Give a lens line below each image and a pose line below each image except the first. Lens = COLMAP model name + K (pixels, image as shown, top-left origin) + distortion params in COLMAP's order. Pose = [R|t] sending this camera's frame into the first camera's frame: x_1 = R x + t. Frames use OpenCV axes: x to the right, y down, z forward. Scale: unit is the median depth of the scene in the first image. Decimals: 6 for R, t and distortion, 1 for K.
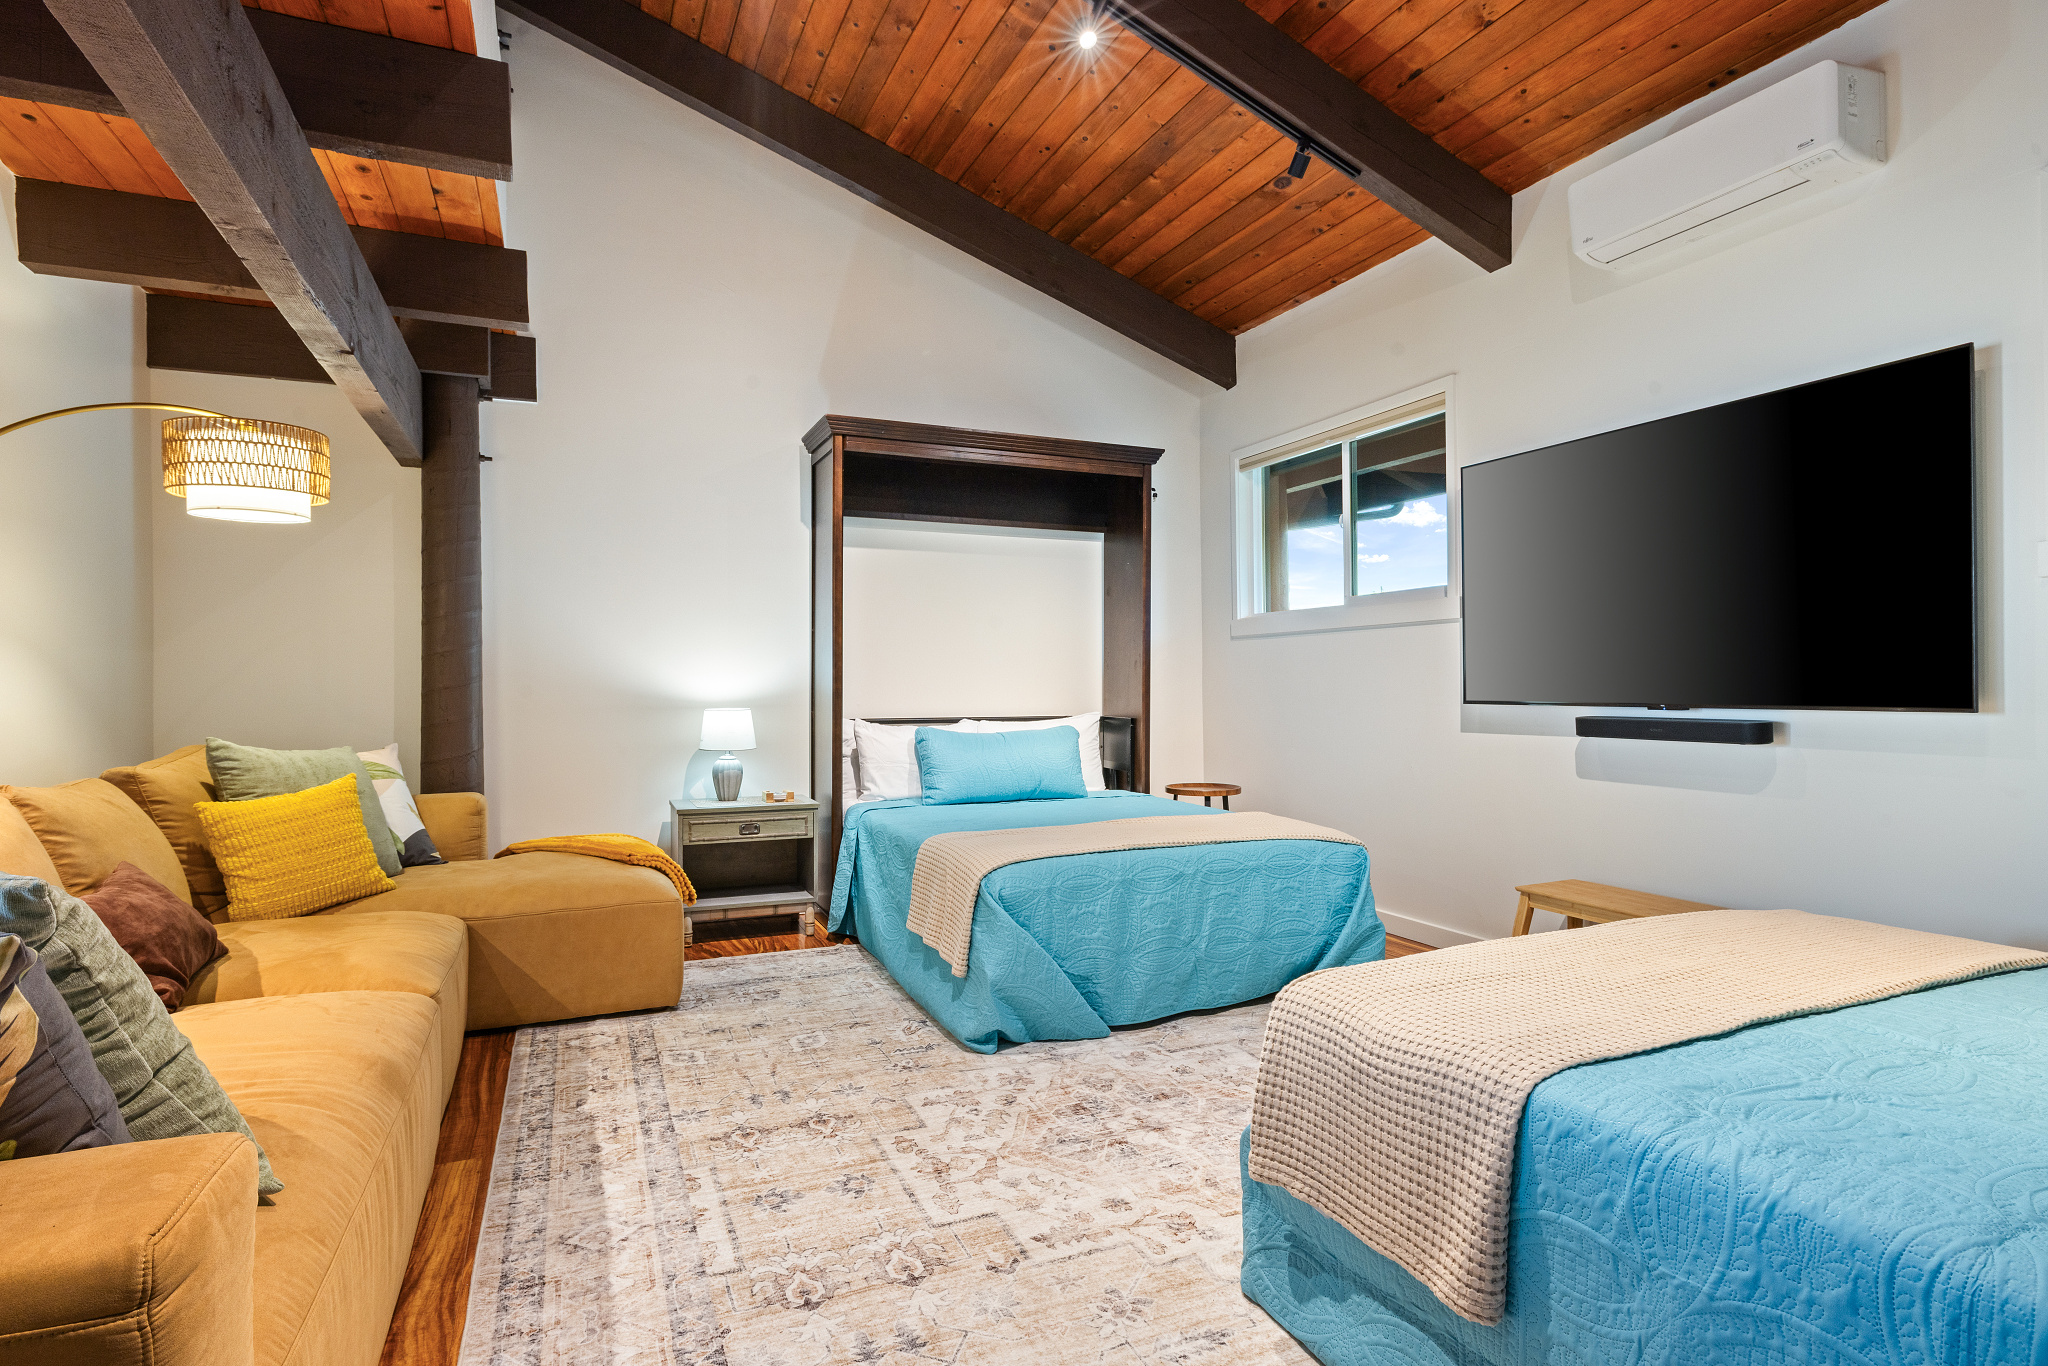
lens RADIAL K [[1055.5, 0, 1024.9], [0, 1055.5, 675.5], [0, 0, 1]] dist [-0.003192, -0.000225]
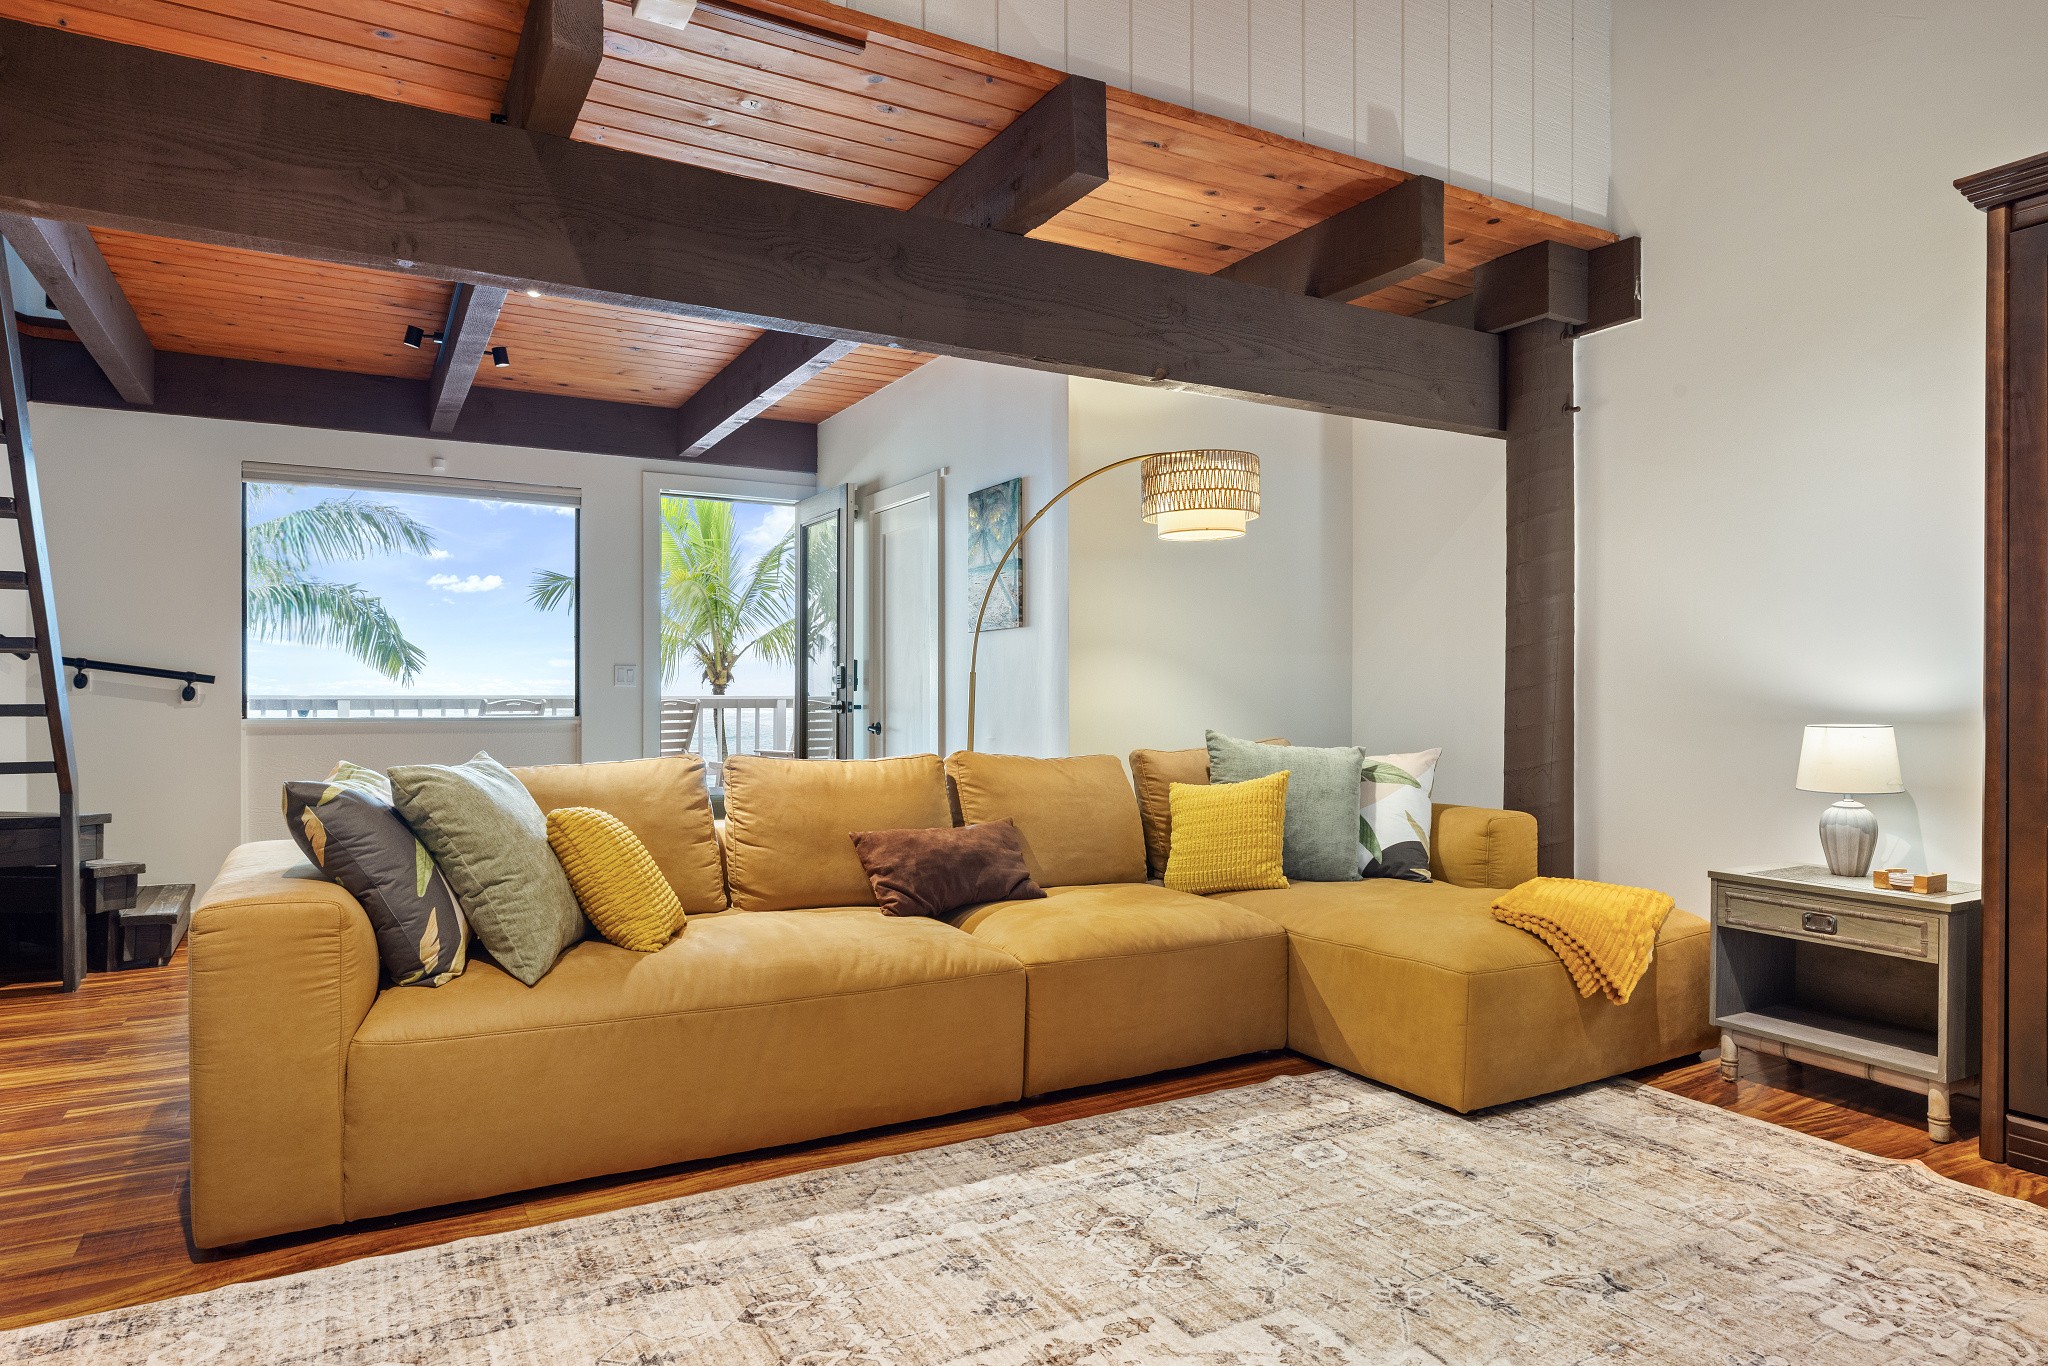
lens RADIAL K [[1220.4, 0, 1025.0], [0, 1220.4, 695.7], [0, 0, 1]] dist [-0.001004, -0.001550]
pose [[0.096816, 0.009932, -0.995253, 0.550396], [0.006636, 0.999922, 0.010624, 0.005385], [0.995280, -0.007633, 0.096743, 0.670772]]
